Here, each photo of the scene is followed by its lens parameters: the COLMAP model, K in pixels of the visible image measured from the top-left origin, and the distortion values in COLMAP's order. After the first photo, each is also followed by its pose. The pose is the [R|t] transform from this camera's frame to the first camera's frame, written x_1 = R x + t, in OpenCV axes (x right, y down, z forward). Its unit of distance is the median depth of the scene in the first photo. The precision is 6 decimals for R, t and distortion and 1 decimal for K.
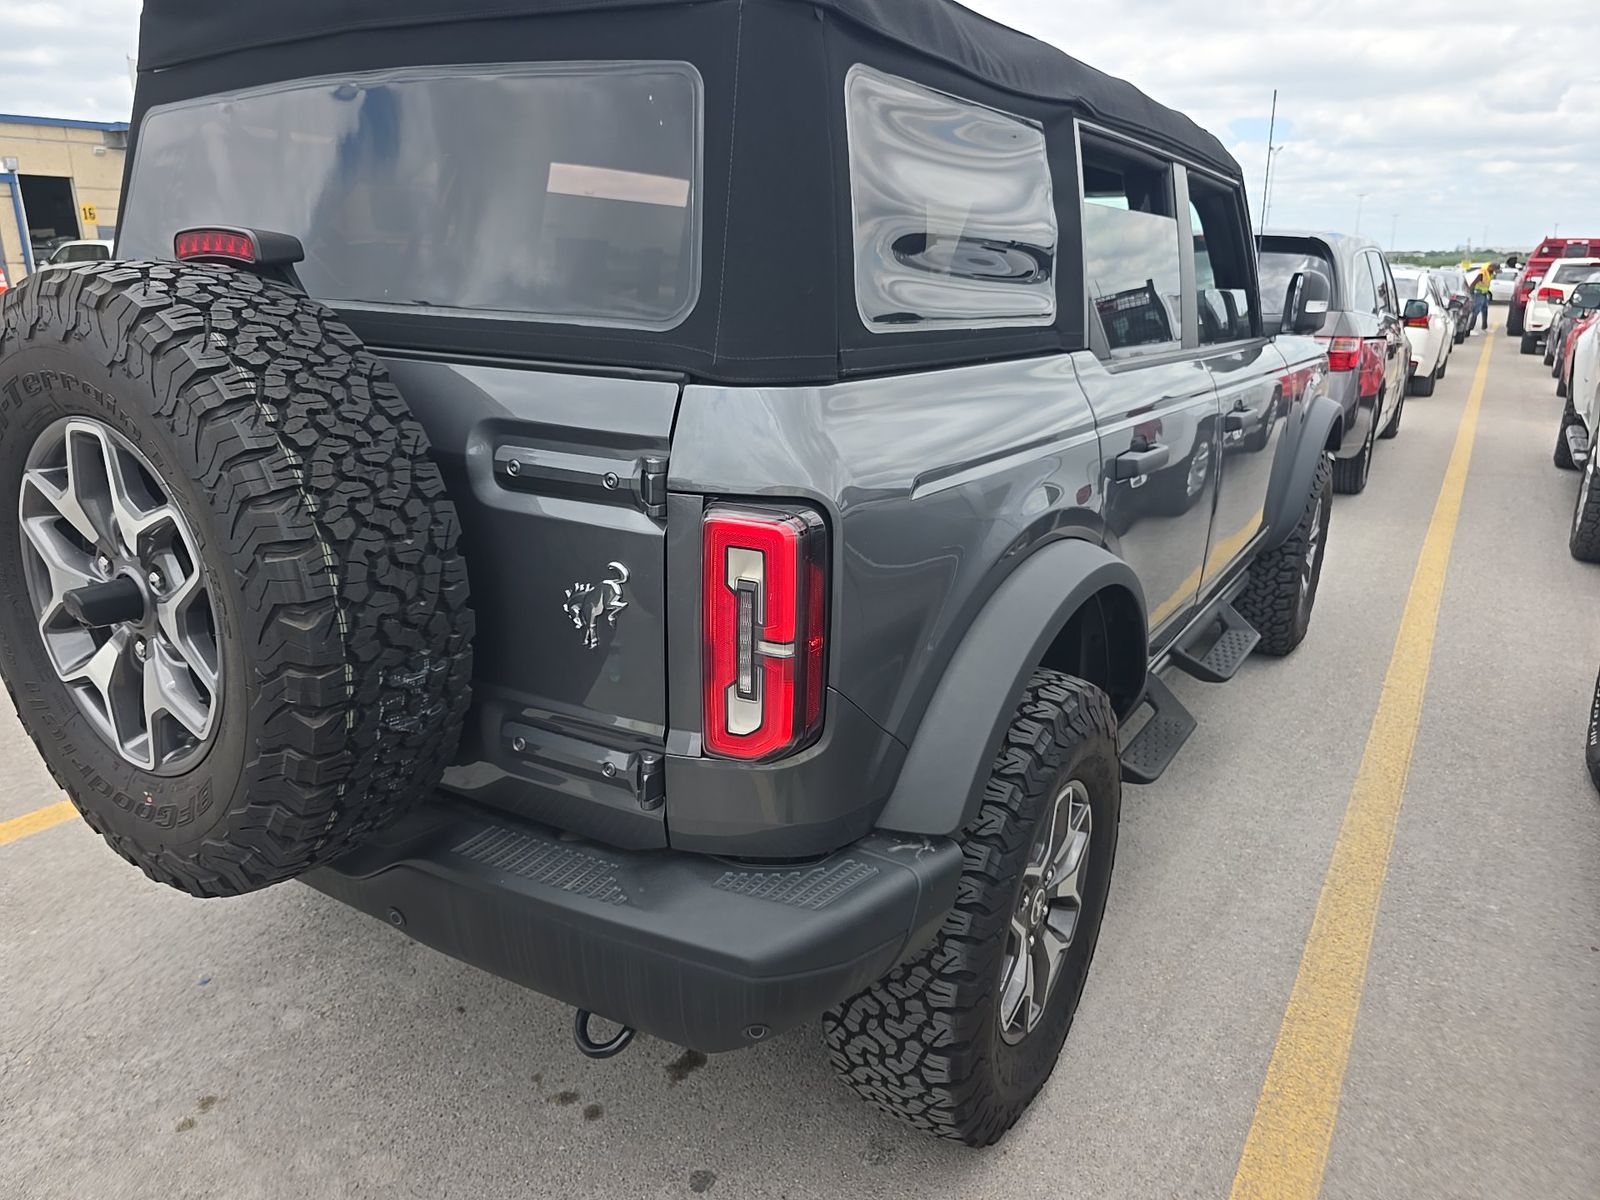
lens RADIAL K [[1106.0, 0, 800.0], [0, 1106.0, 600.0], [0, 0, 1]] dist [0.043872, -0.050250]
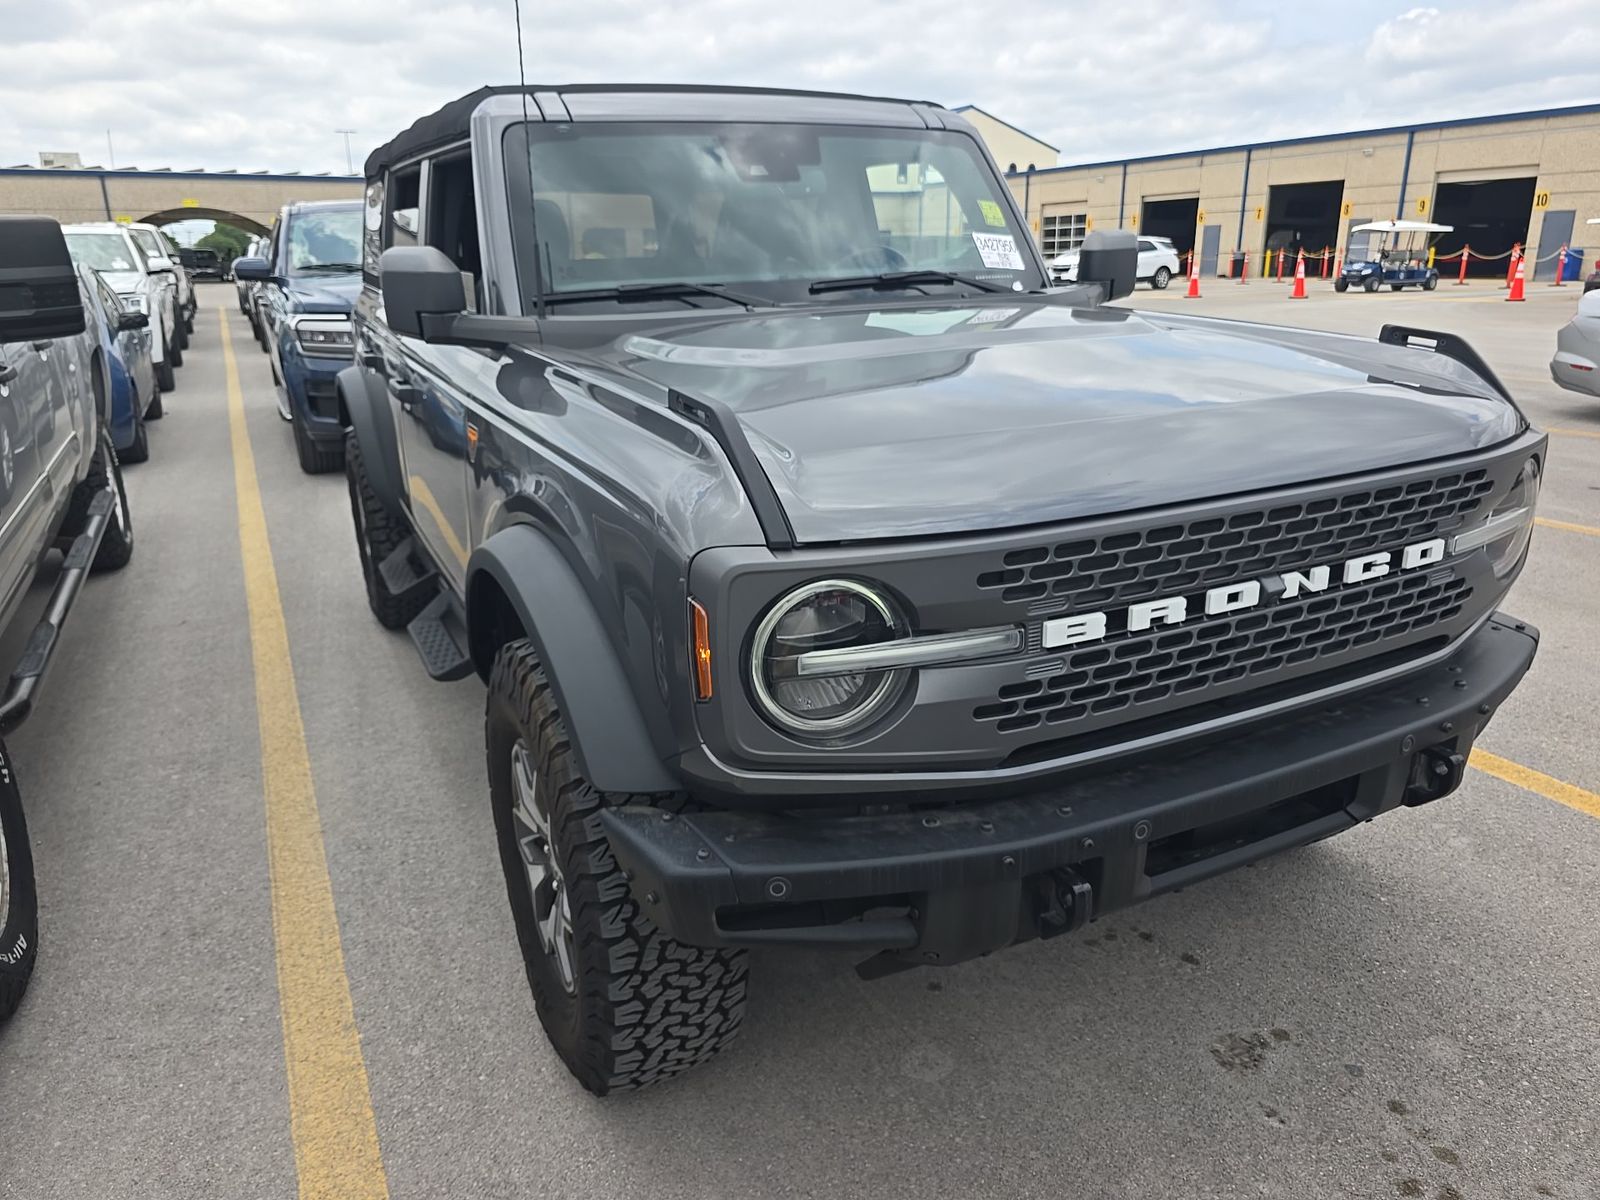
lens RADIAL K [[1106.0, 0, 800.0], [0, 1106.0, 600.0], [0, 0, 1]] dist [0.043872, -0.050250]
pose [[-0.529950, 0.256497, -0.808308, 1.037670], [-0.232988, 0.872444, 0.429603, -0.502885], [0.815395, 0.415994, -0.402591, 1.709130]]
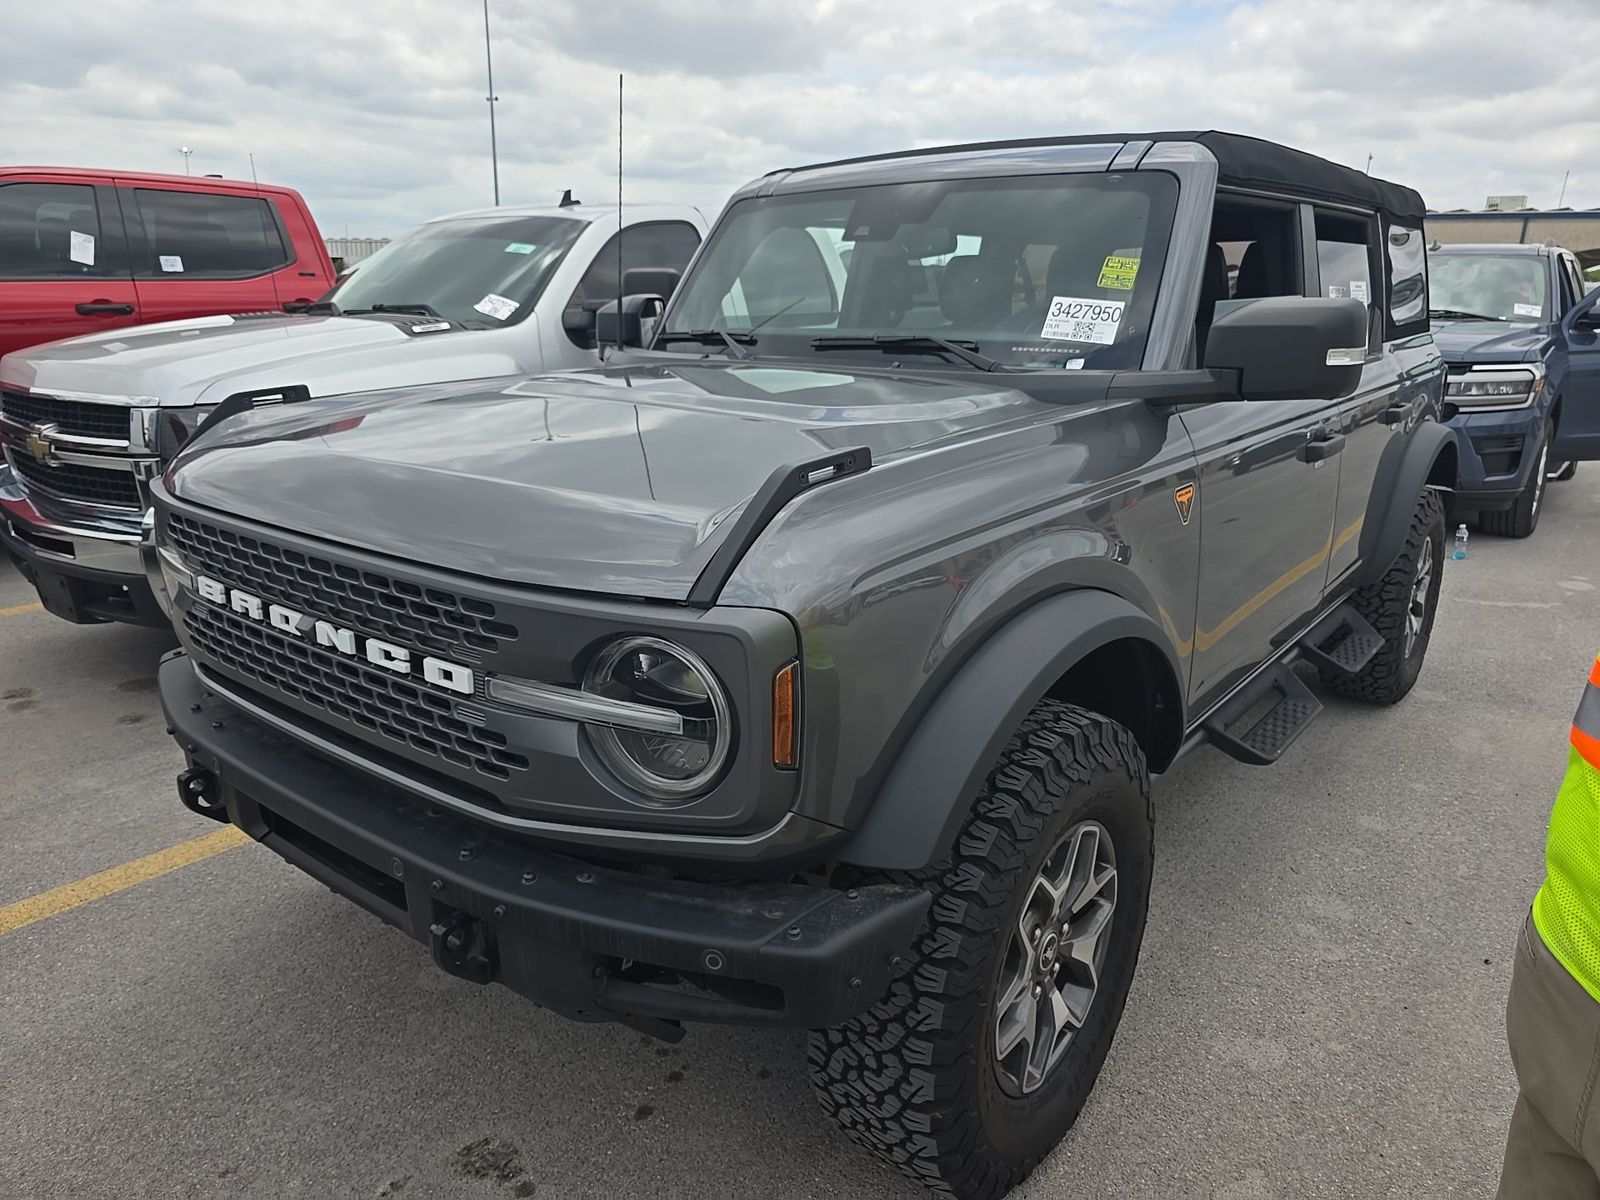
lens RADIAL K [[1091.3, 0, 794.5], [0, 1091.3, 594.1], [0, 0, 1]] dist [0.045164, -0.048549]
pose [[-0.990334, -0.056843, 0.126521, 0.170840], [0.019422, 0.846347, 0.532277, -0.642370], [-0.137337, 0.529590, -0.837062, 2.105372]]
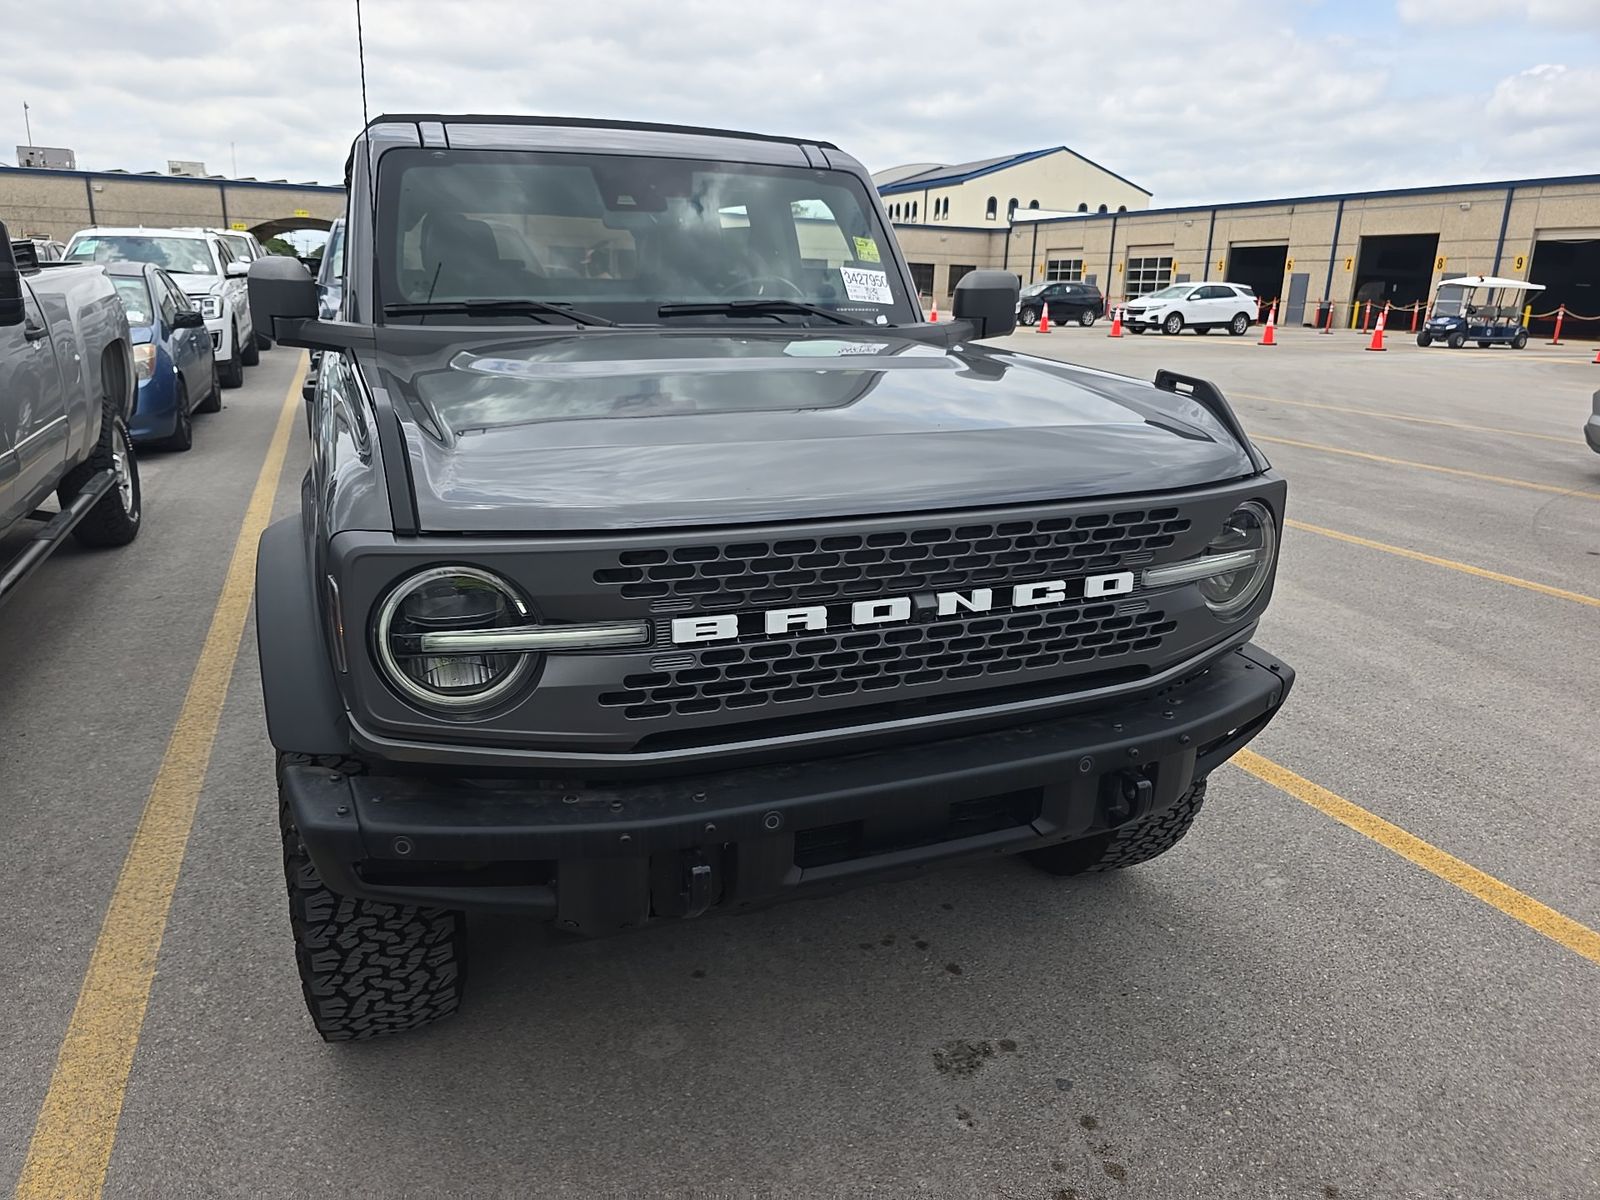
lens RADIAL K [[1091.3, 0, 794.5], [0, 1091.3, 594.1], [0, 0, 1]] dist [0.045164, -0.048549]
pose [[-0.598009, 0.201097, -0.775851, 0.959136], [-0.257736, 0.868347, 0.423728, -0.555190], [0.758918, 0.453358, -0.467450, 1.881948]]
